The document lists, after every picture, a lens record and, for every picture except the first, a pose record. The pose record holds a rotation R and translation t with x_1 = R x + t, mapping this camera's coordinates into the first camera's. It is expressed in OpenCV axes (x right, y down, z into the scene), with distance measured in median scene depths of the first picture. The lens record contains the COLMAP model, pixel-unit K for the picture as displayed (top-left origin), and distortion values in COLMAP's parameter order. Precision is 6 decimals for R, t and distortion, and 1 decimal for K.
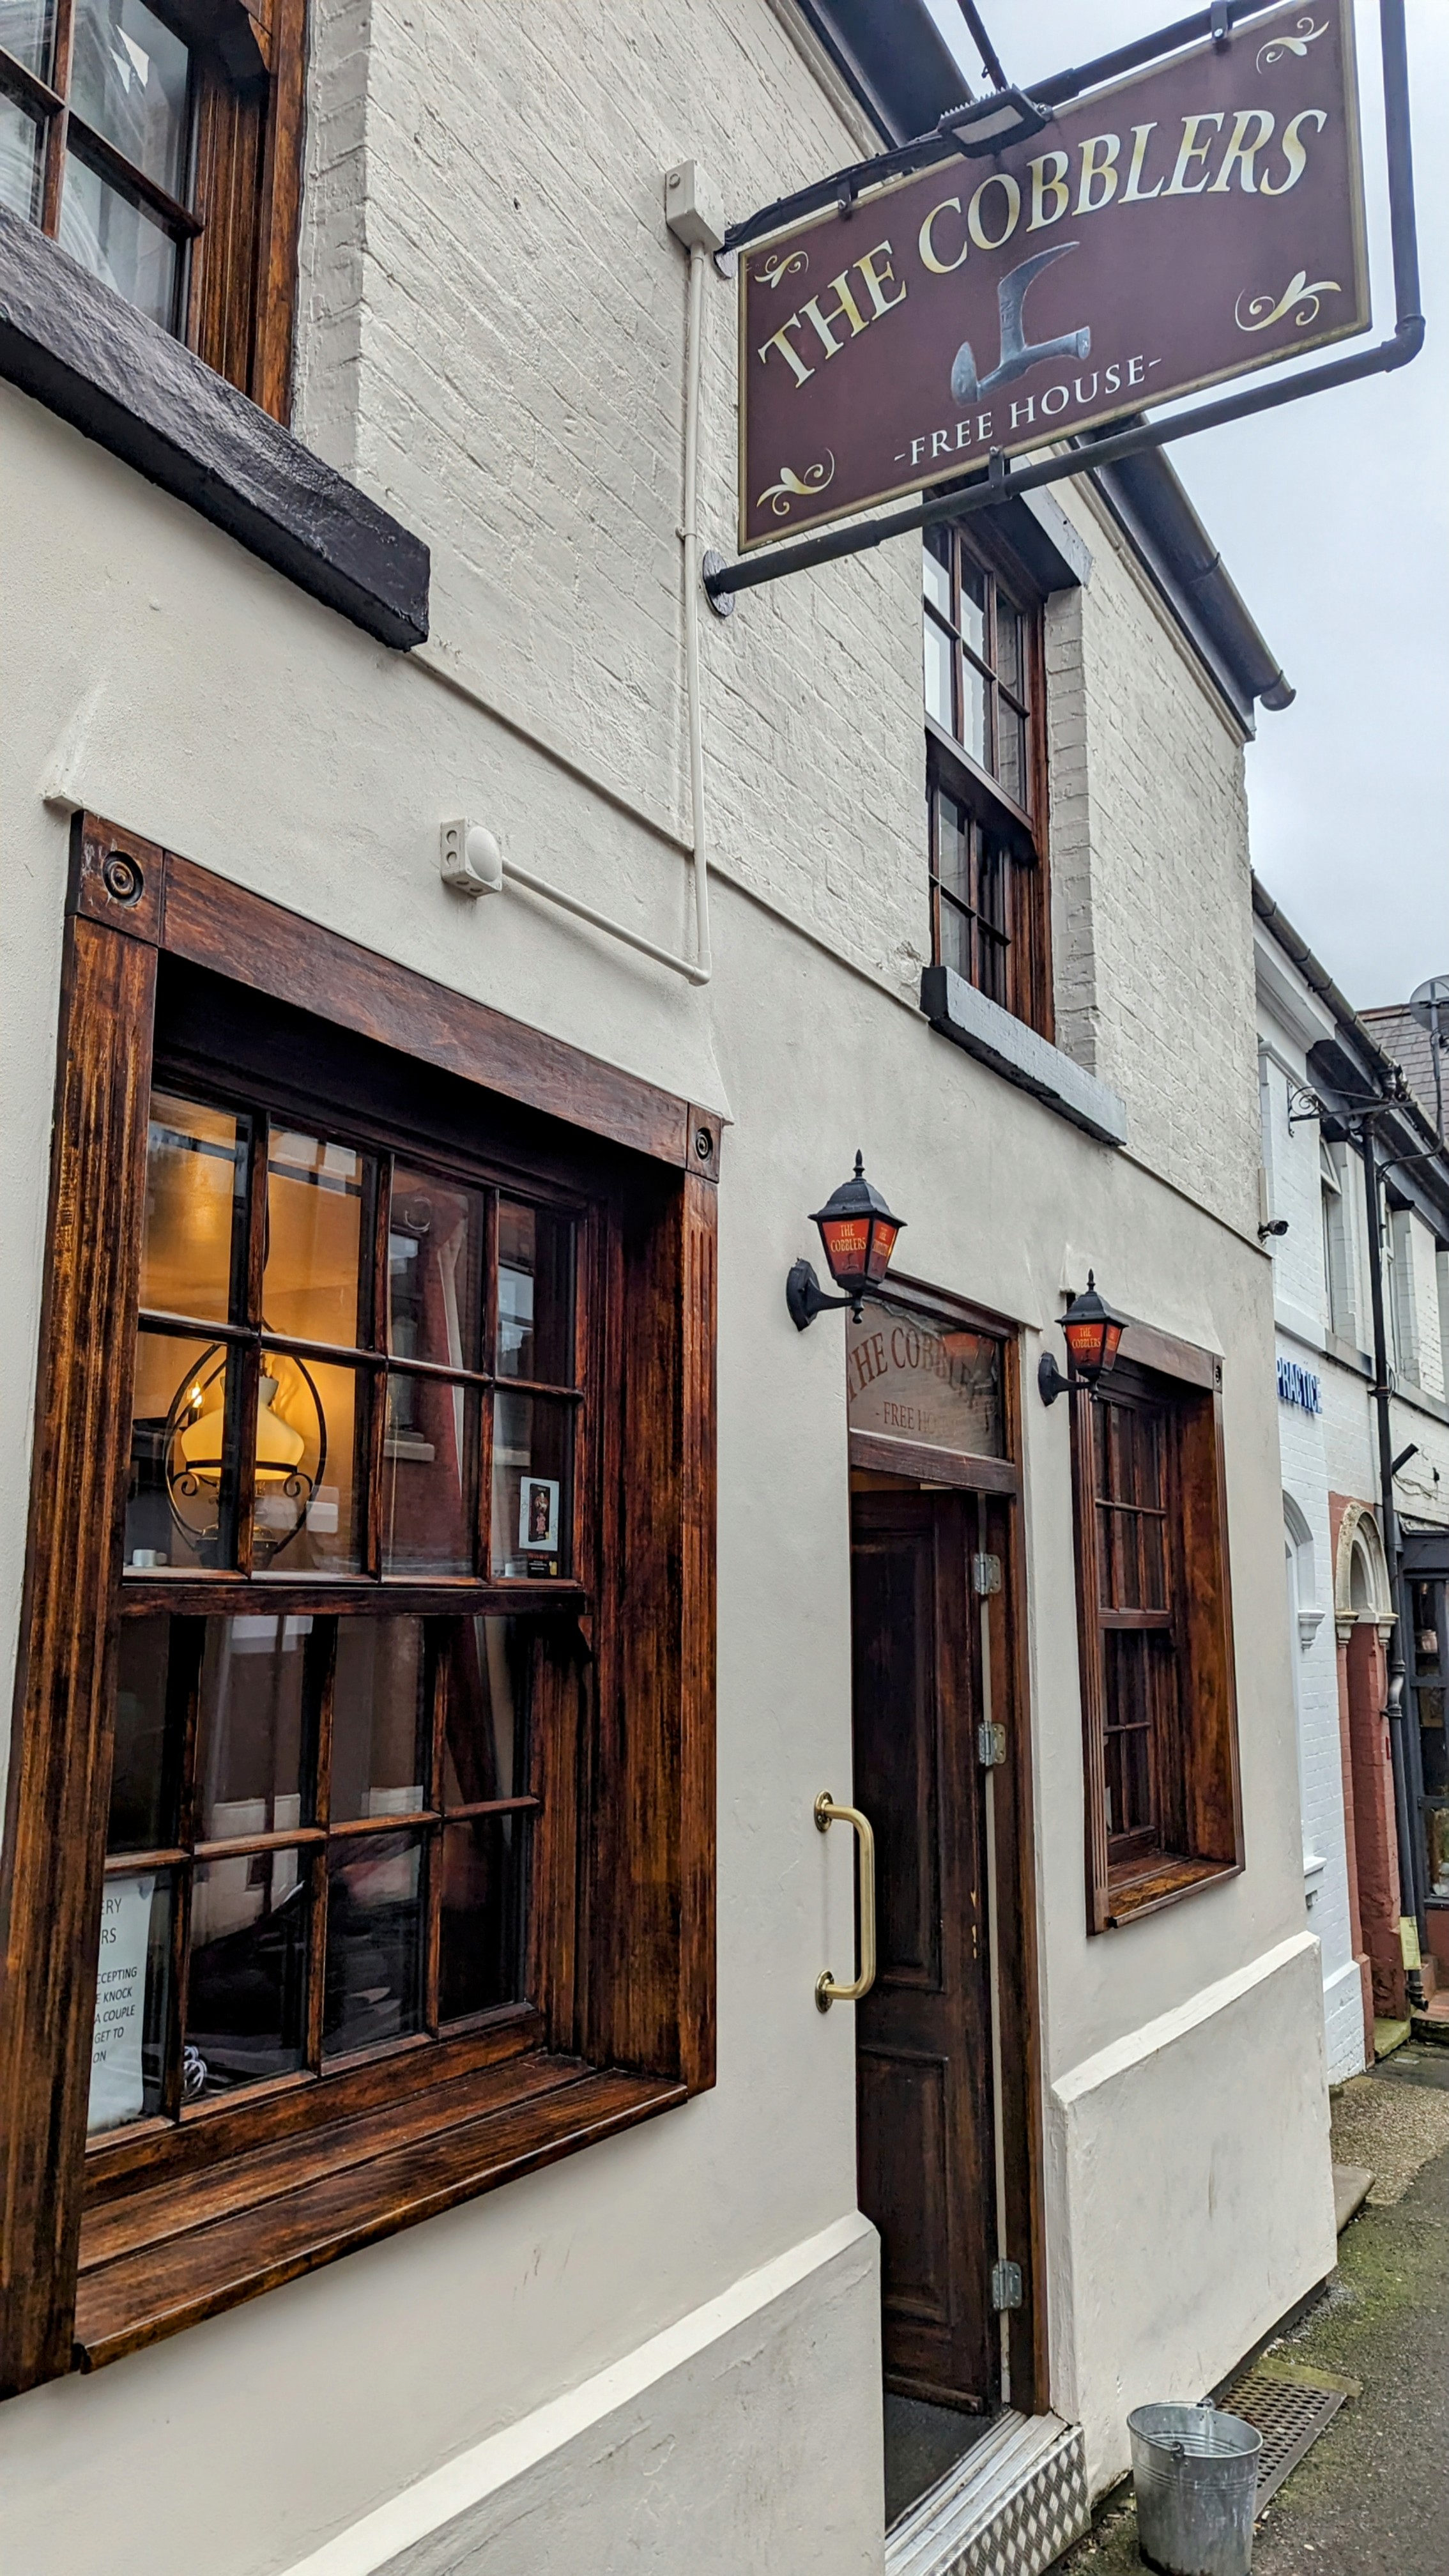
lens RADIAL K [[1869.9, 0, 736.8], [0, 1869.9, 1295.6], [0, 0, 1]] dist [0.008470, -0.002175]
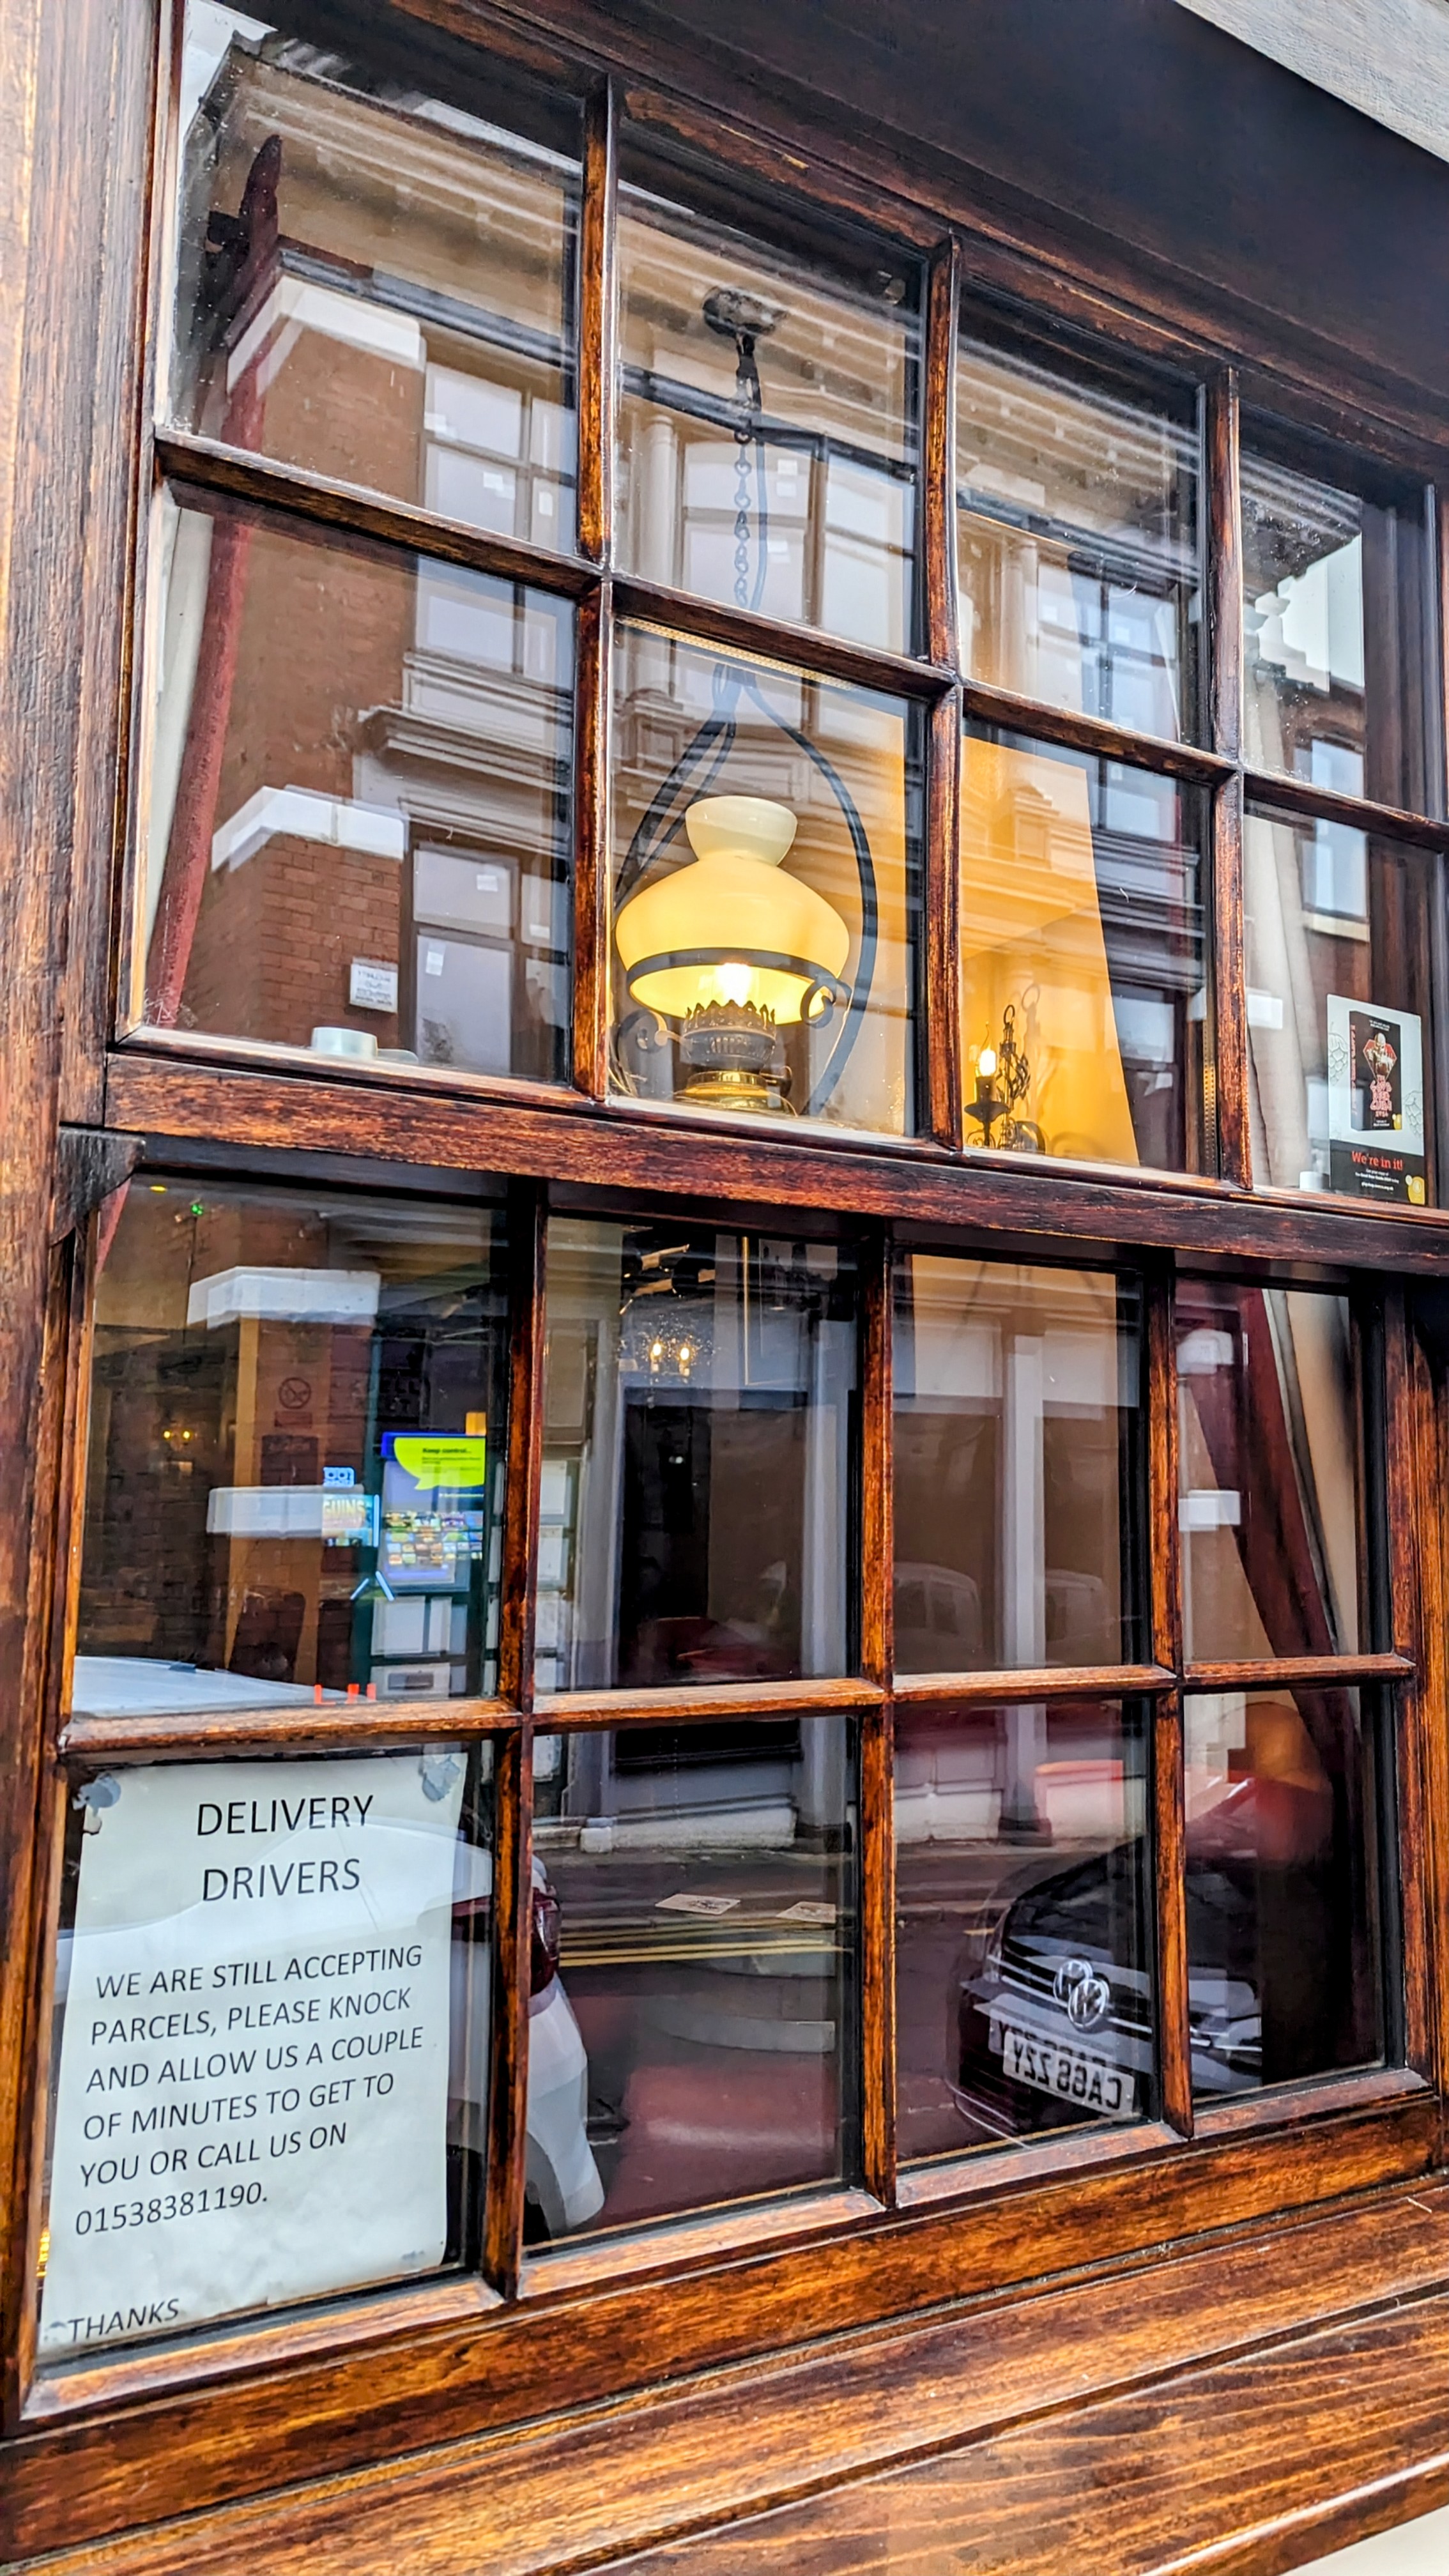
lens RADIAL K [[1869.9, 0, 736.4], [0, 1869.9, 1261.6], [0, 0, 1]] dist [0.008470, -0.002175]
pose [[0.867731, -0.051373, -0.494373, -0.014346], [0.072204, 0.997122, 0.023118, 0.165287], [0.491762, -0.055756, 0.868943, 0.576714]]
